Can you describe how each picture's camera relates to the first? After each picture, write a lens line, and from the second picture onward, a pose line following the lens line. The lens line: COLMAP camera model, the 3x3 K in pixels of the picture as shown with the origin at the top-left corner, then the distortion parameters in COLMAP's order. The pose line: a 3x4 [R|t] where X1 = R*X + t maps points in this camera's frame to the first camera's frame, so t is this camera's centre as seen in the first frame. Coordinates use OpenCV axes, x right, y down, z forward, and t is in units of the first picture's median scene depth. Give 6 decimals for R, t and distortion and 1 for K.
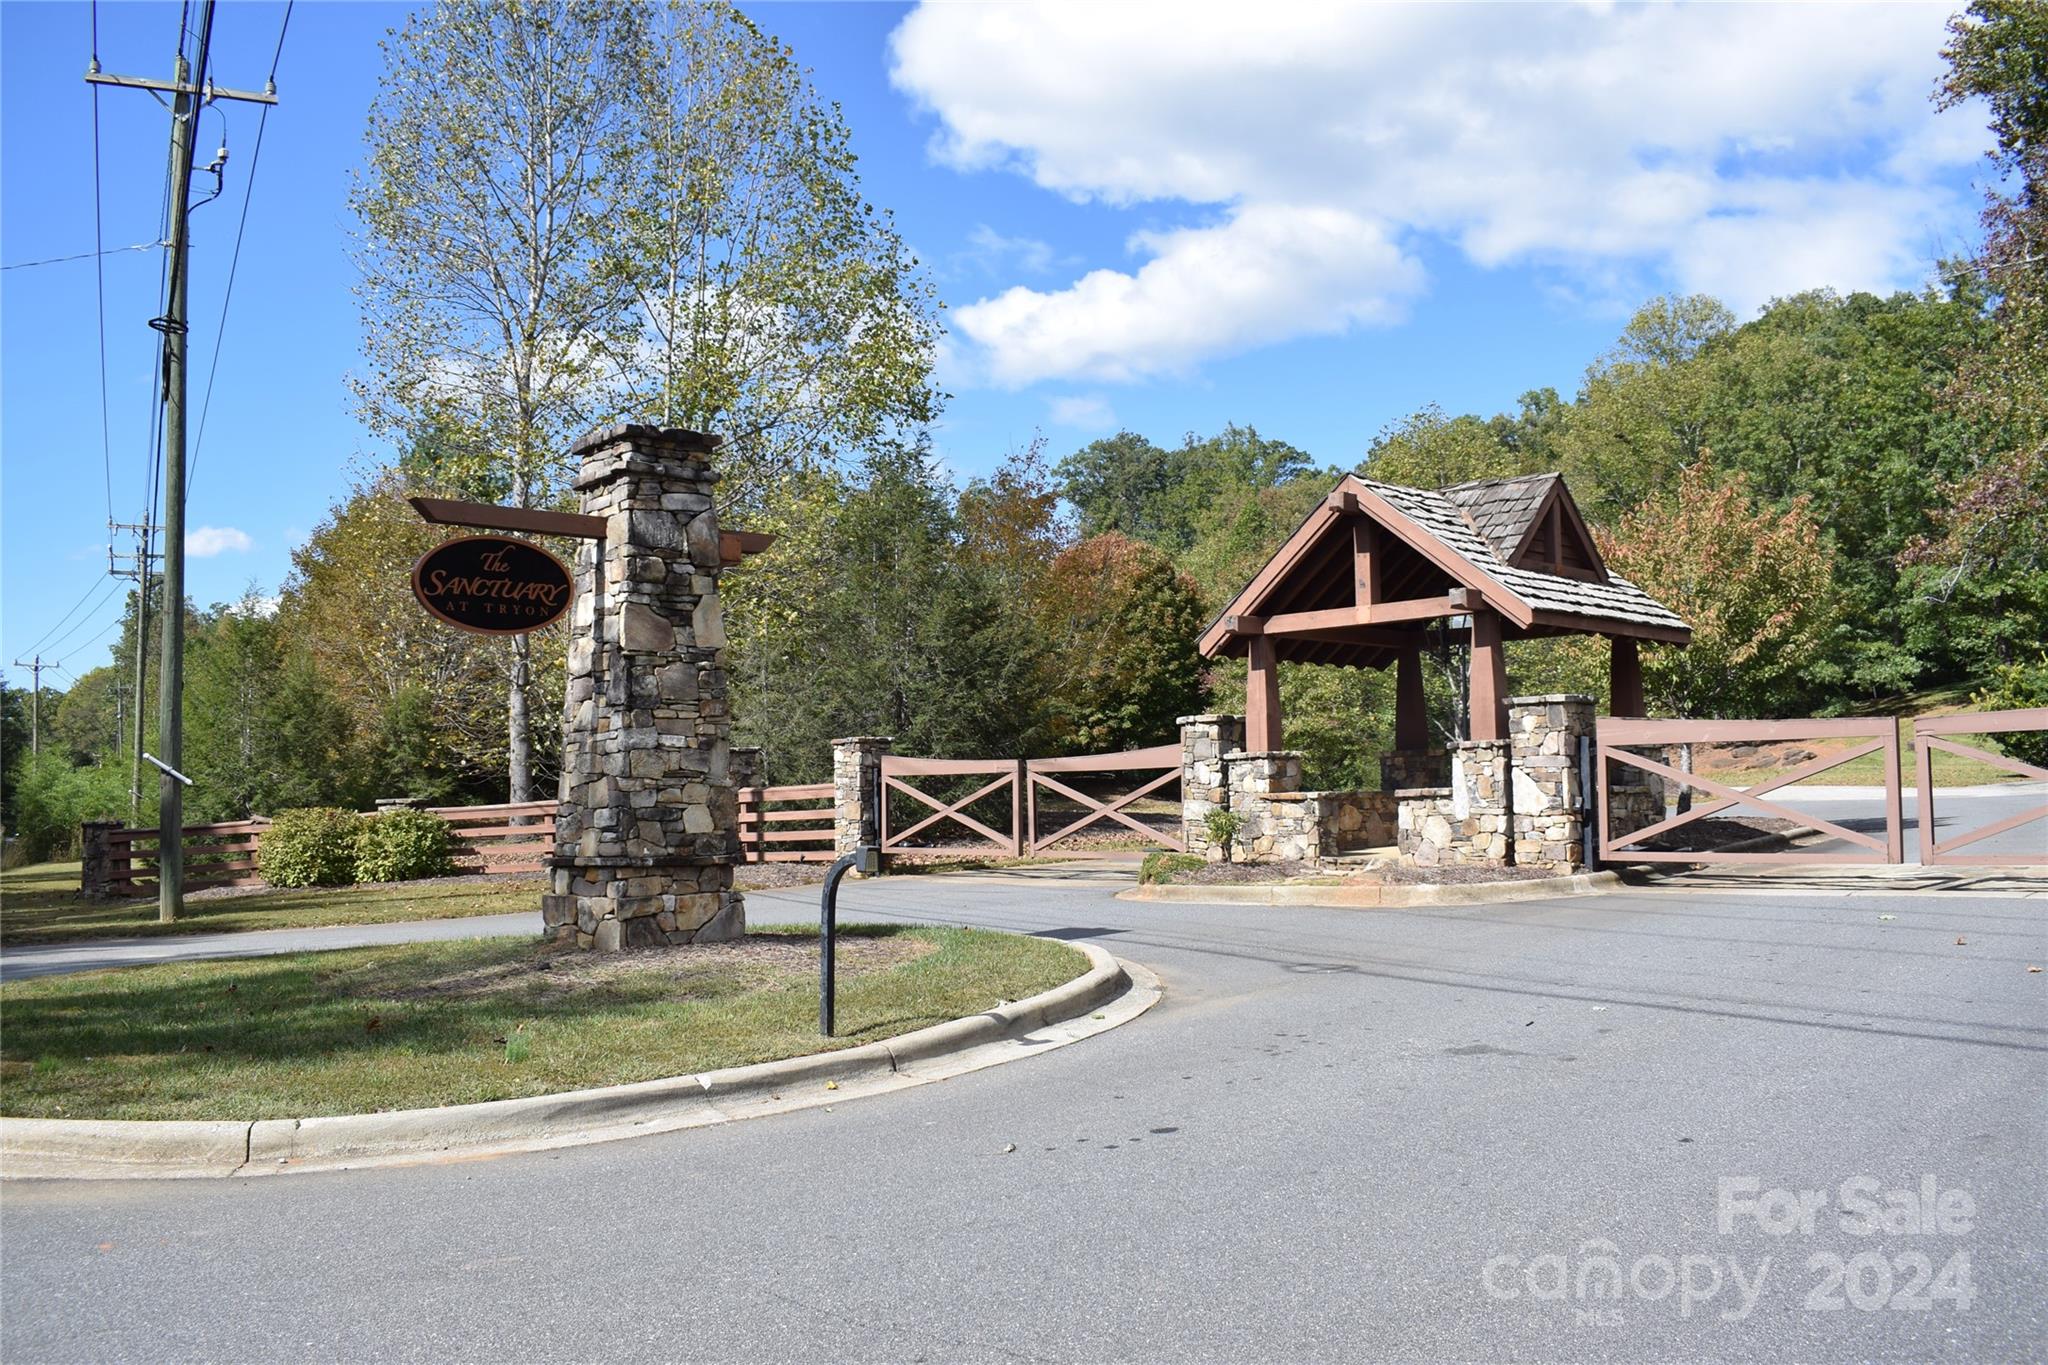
lens RADIAL K [[1703.2, 0, 1033.7], [0, 1703.2, 681.6], [0, 0, 1]] dist [-0.100651, 0.016149]
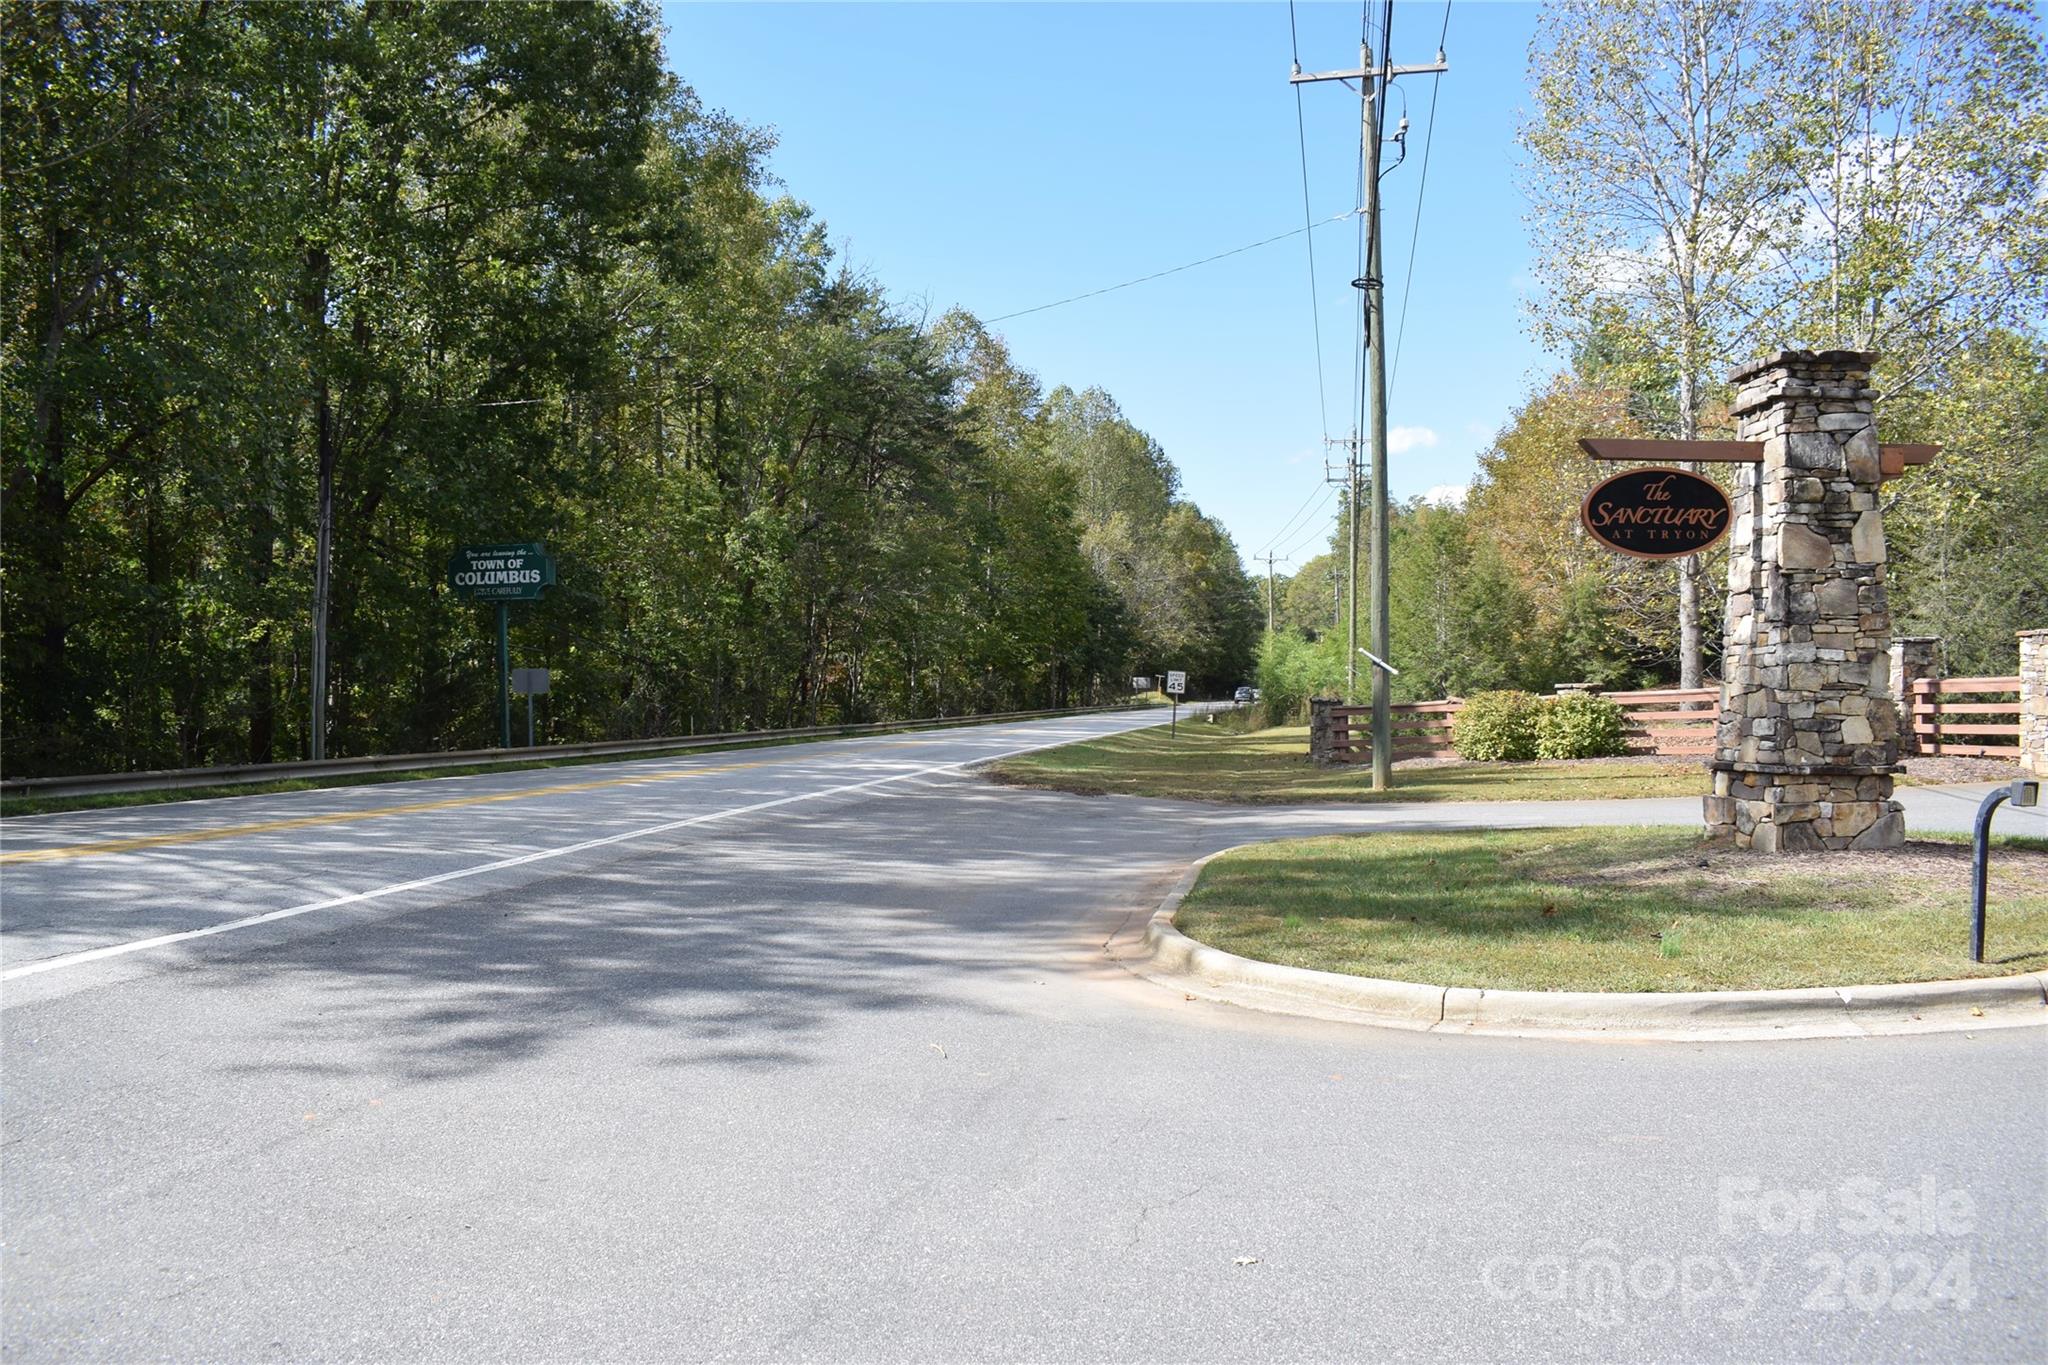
lens RADIAL K [[1592.9, 0, 1023.5], [0, 1592.9, 682.2], [0, 0, 1]] dist [-0.087207, 0.003236]
pose [[0.765106, 0.018128, -0.643650, 0.022105], [0.032015, 0.997296, 0.066143, -0.026964], [0.643109, -0.071213, 0.762457, -0.046539]]
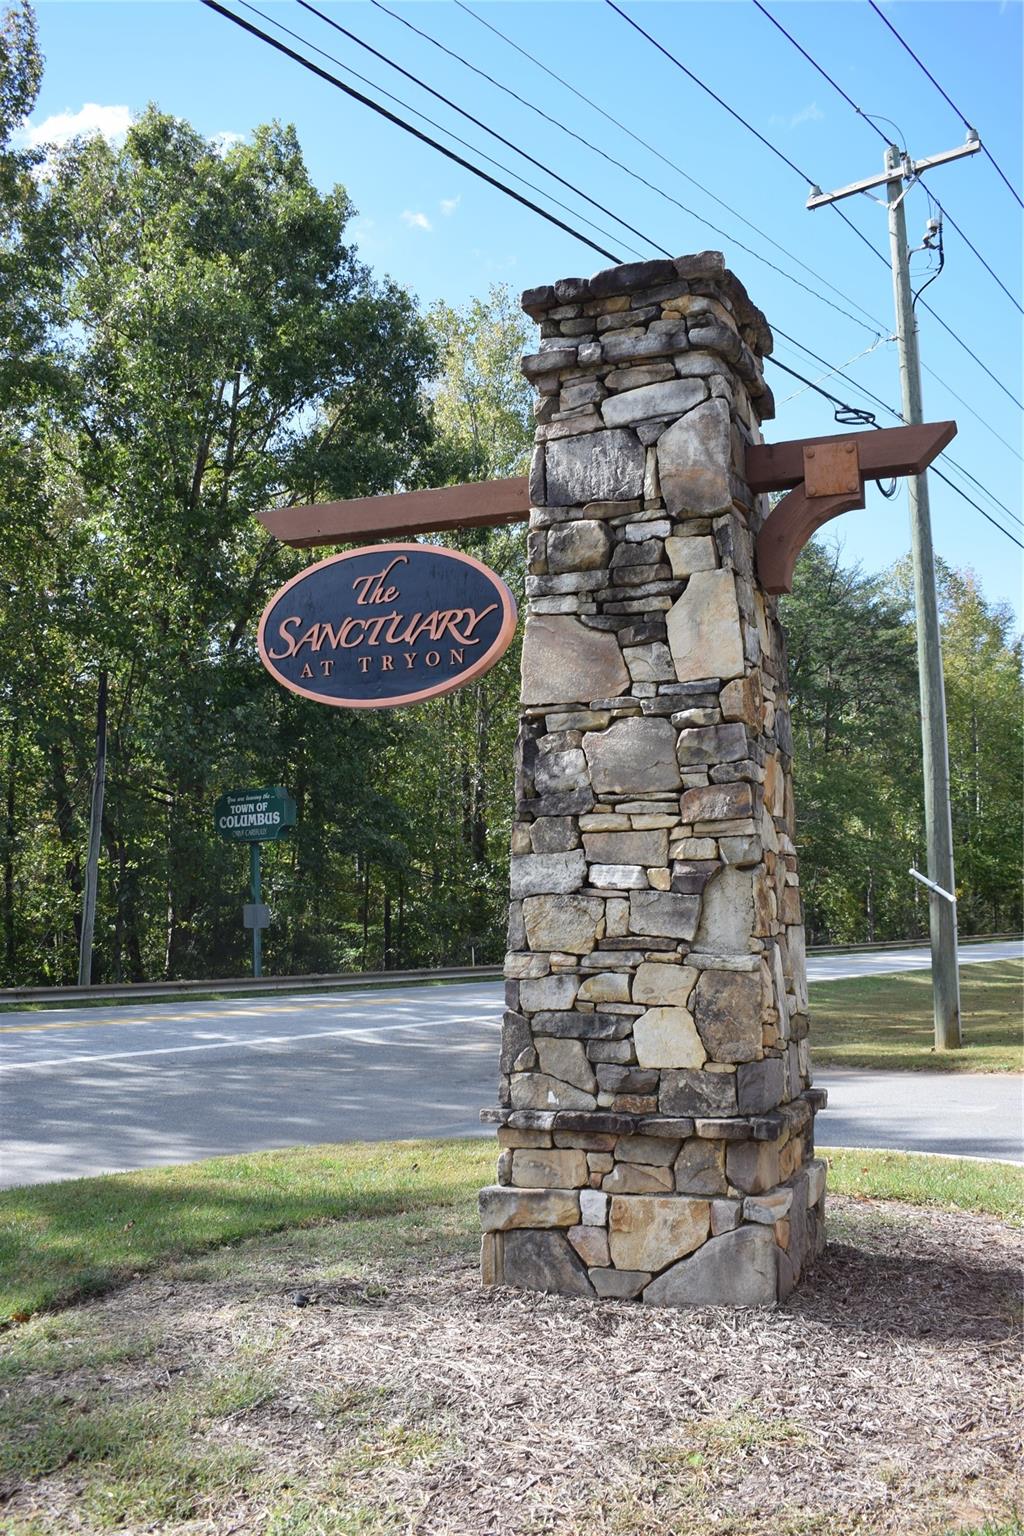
lens RADIAL K [[1396.6, 0, 511.9], [0, 1396.6, 762.4], [0, 0, 1]] dist [-0.068259, 0.000000]
pose [[0.435310, -0.082053, -0.896534, 0.141799], [0.068121, 0.995985, -0.058078, 0.023246], [0.897700, -0.035791, 0.439151, 0.788909]]
